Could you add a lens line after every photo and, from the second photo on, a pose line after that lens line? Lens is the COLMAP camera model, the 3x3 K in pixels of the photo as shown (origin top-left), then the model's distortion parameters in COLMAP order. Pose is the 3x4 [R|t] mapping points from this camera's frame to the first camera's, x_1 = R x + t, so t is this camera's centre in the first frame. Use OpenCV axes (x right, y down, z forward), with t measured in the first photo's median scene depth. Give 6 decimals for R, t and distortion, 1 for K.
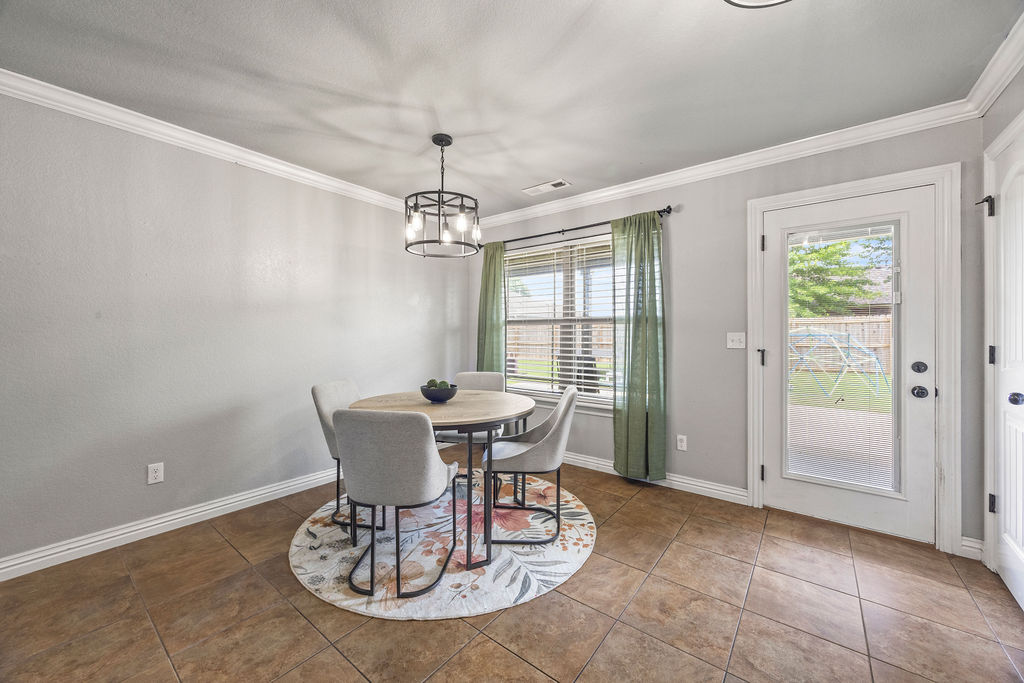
lens RADIAL K [[387.3, 0, 510.0], [0, 387.3, 335.7], [0, 0, 1]] dist [-0.000747, -0.000257]
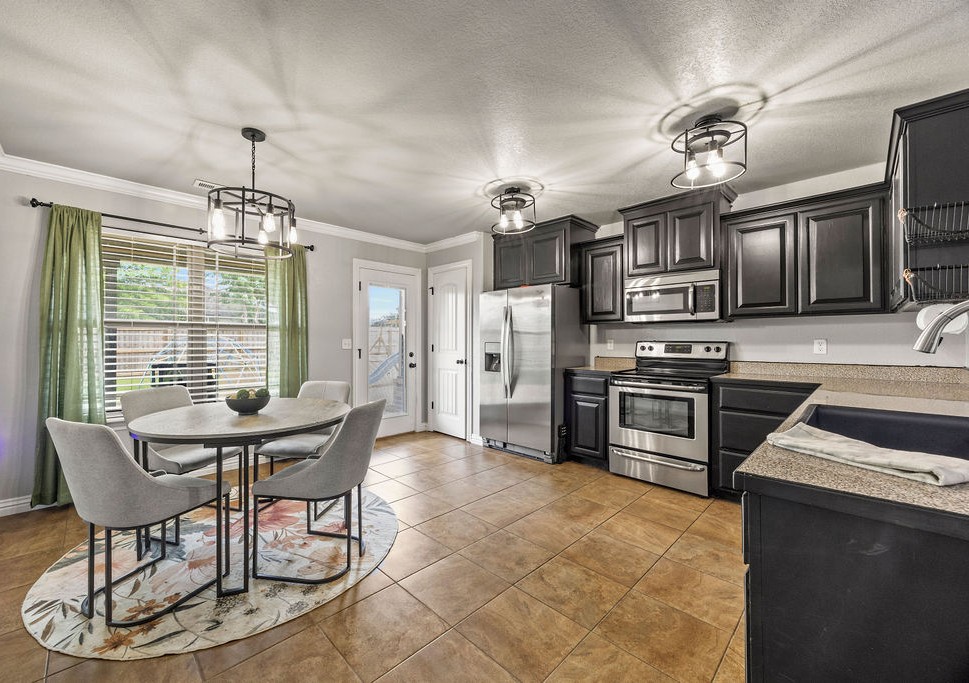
lens RADIAL K [[390.4, 0, 447.3], [0, 390.4, 339.6], [0, 0, 1]] dist [-0.000076, 0.000106]
pose [[0.158019, -0.000299, 0.987436, -1.077512], [0.001102, 0.999999, 0.000127, -0.005552], [-0.987436, 0.001069, 0.158019, 0.395087]]
